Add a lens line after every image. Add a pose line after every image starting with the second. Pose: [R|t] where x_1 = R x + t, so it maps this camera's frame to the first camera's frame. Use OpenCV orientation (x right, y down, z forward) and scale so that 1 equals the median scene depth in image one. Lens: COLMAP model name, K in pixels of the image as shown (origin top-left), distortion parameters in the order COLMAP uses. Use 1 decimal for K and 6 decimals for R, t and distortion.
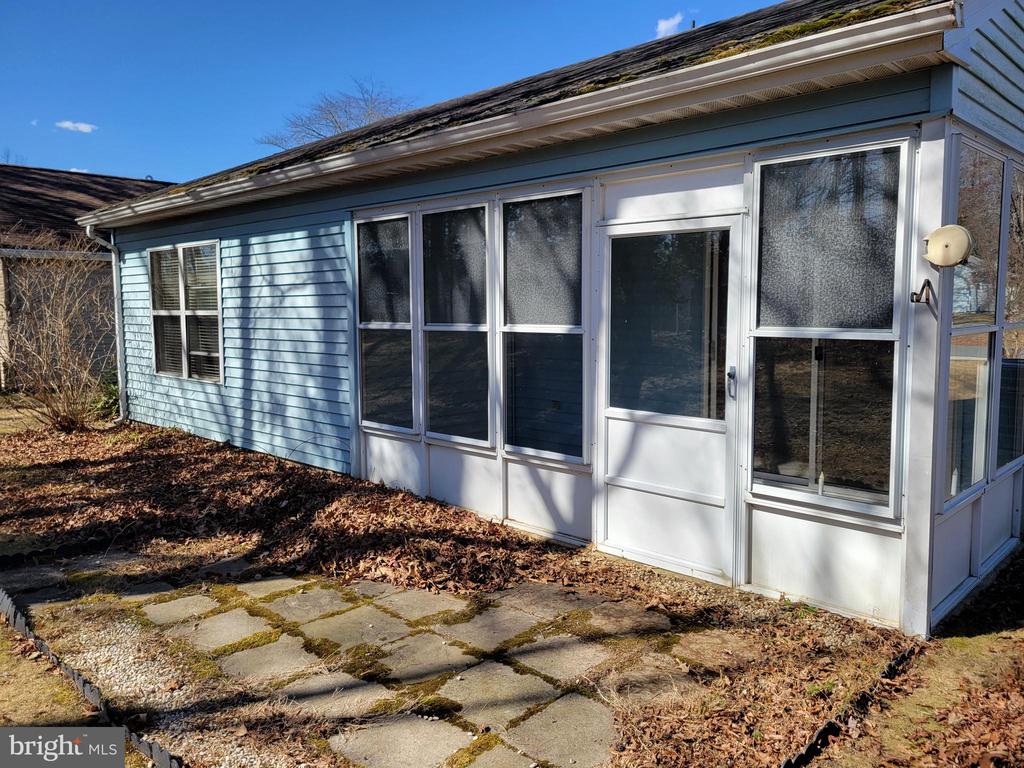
lens RADIAL K [[769.7, 0, 511.3], [0, 769.7, 378.3], [0, 0, 1]] dist [0.042651, -0.003085]
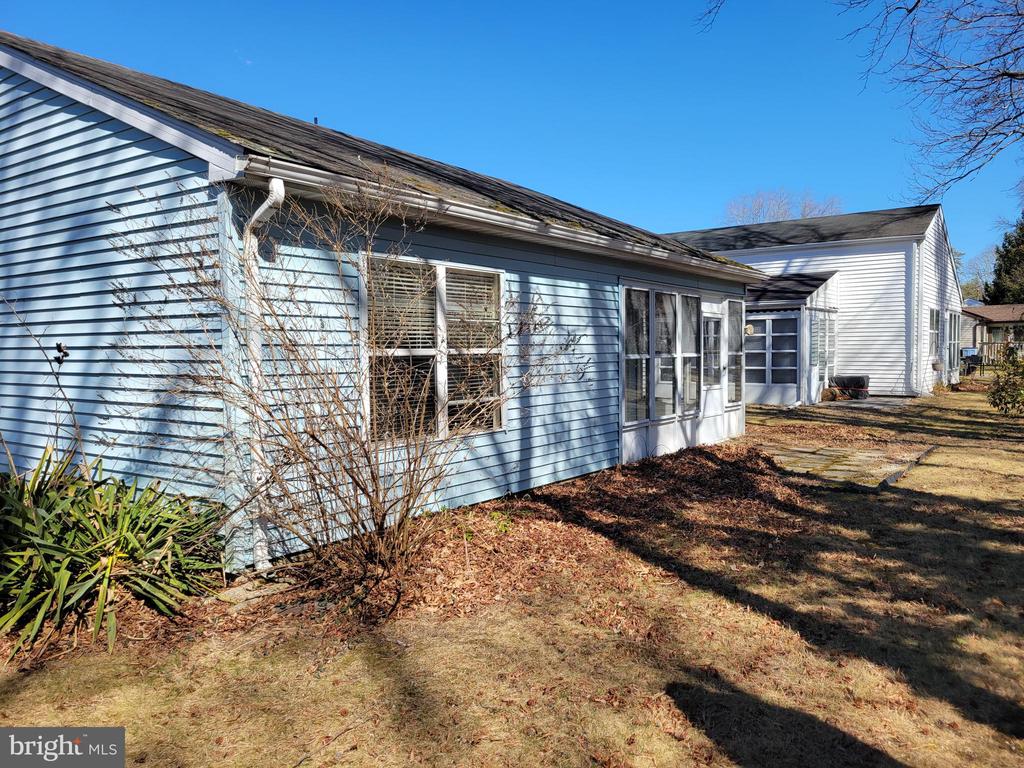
lens RADIAL K [[769.7, 0, 510.8], [0, 769.7, 386.2], [0, 0, 1]] dist [0.042651, -0.003085]
pose [[-0.152716, -0.041404, 0.987402, -1.429837], [0.101782, 0.993150, 0.057387, -0.106339], [-0.983015, 0.109264, -0.147456, 1.275517]]
